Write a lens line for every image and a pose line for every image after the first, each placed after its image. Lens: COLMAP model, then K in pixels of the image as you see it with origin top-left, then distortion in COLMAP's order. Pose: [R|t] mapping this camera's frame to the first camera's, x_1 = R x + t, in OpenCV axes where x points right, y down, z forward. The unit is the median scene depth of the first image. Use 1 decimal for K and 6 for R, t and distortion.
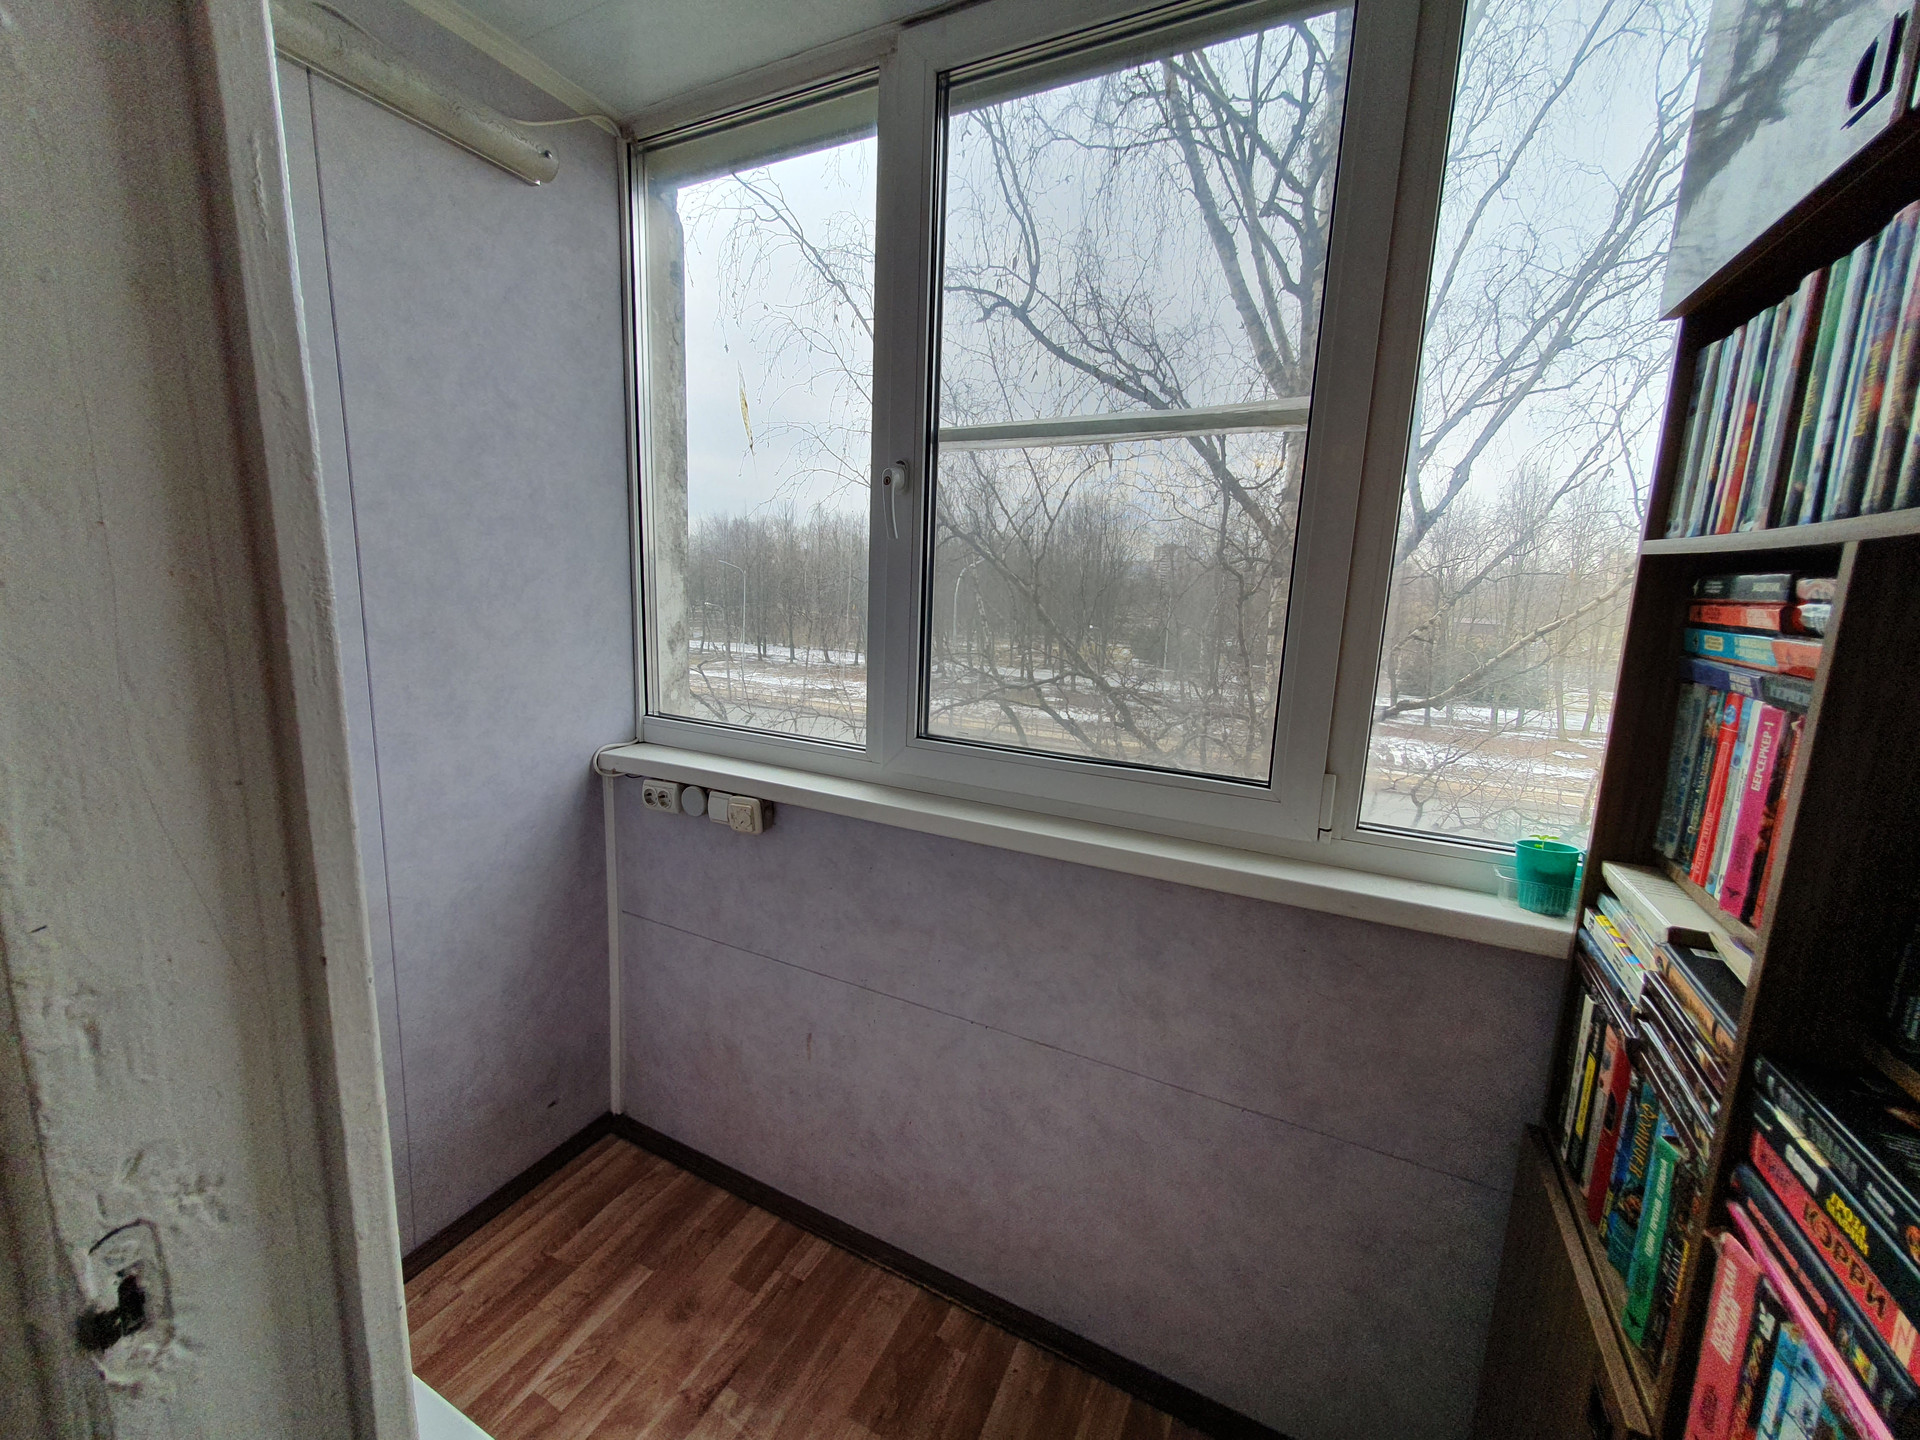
lens RADIAL K [[777.1, 0, 952.3], [0, 777.1, 708.8], [0, 0, 1]] dist [0.016208, -0.000353]
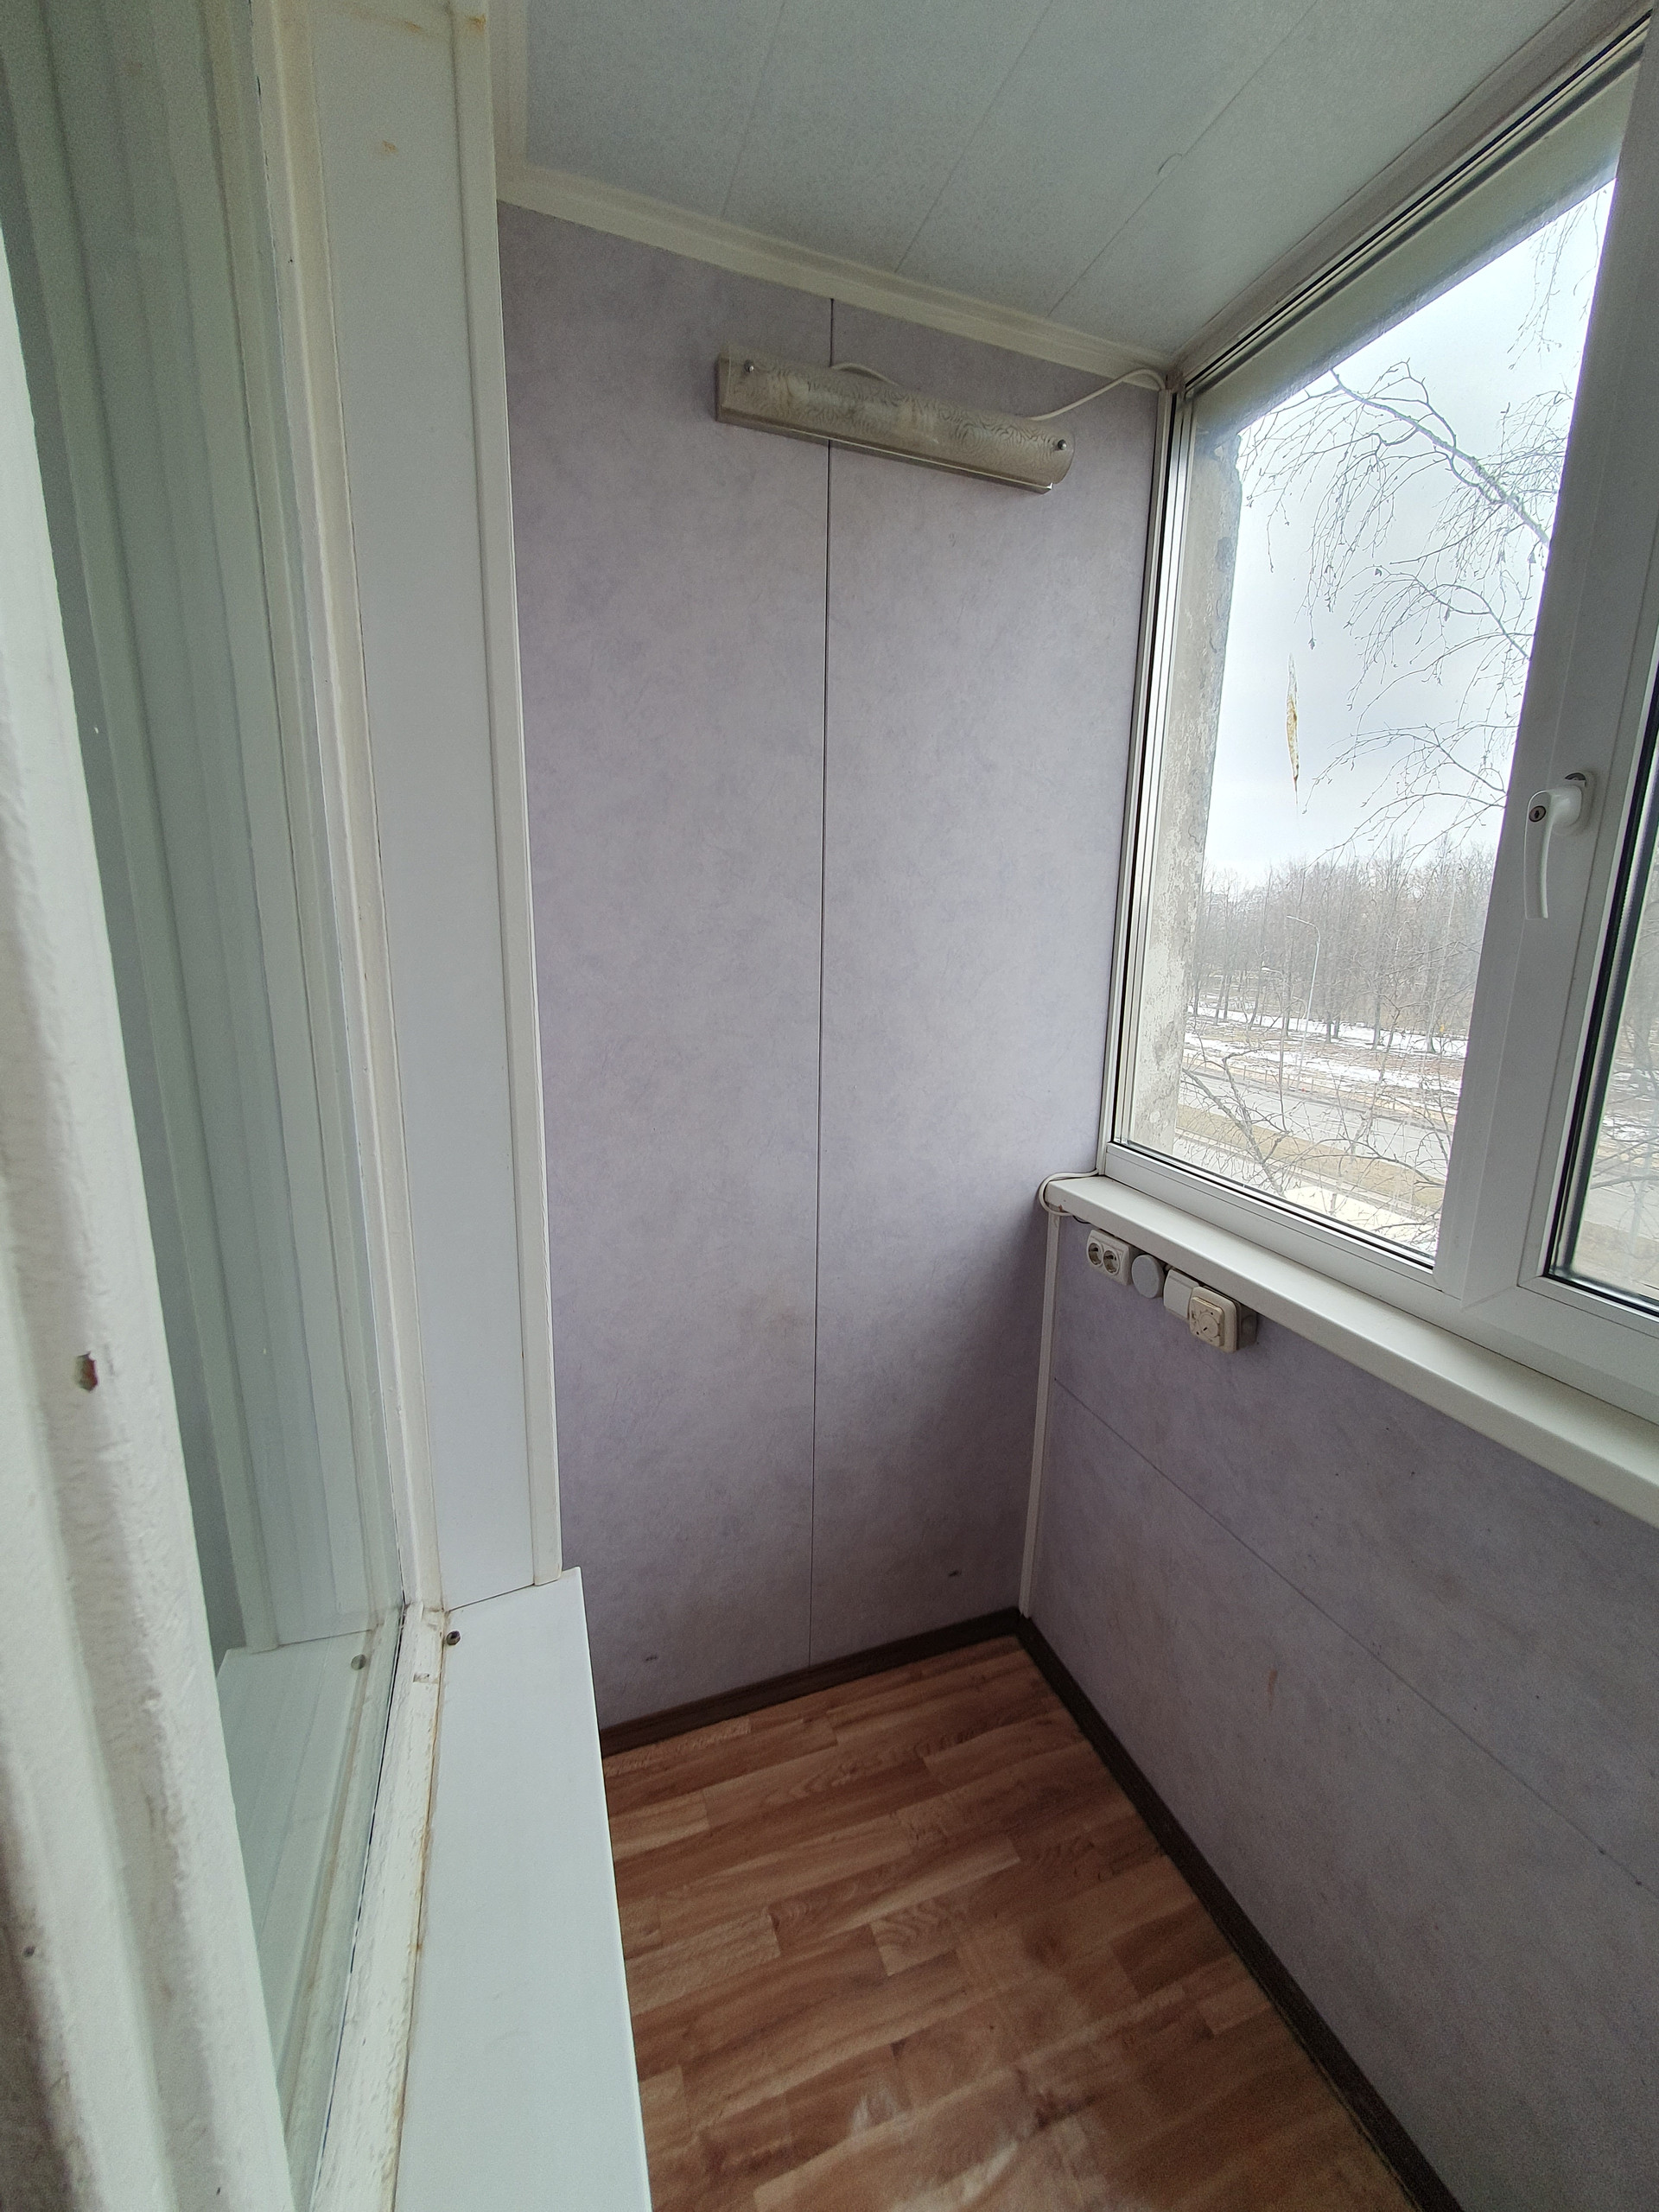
lens RADIAL K [[887.0, 0, 839.9], [0, 887.0, 1086.0], [0, 0, 1]] dist [0.006885, -0.000237]
pose [[0.729611, 0.109908, -0.674972, 0.002094], [-0.107624, 0.993155, 0.045382, -0.074932], [0.675340, 0.039532, 0.736446, 0.205376]]
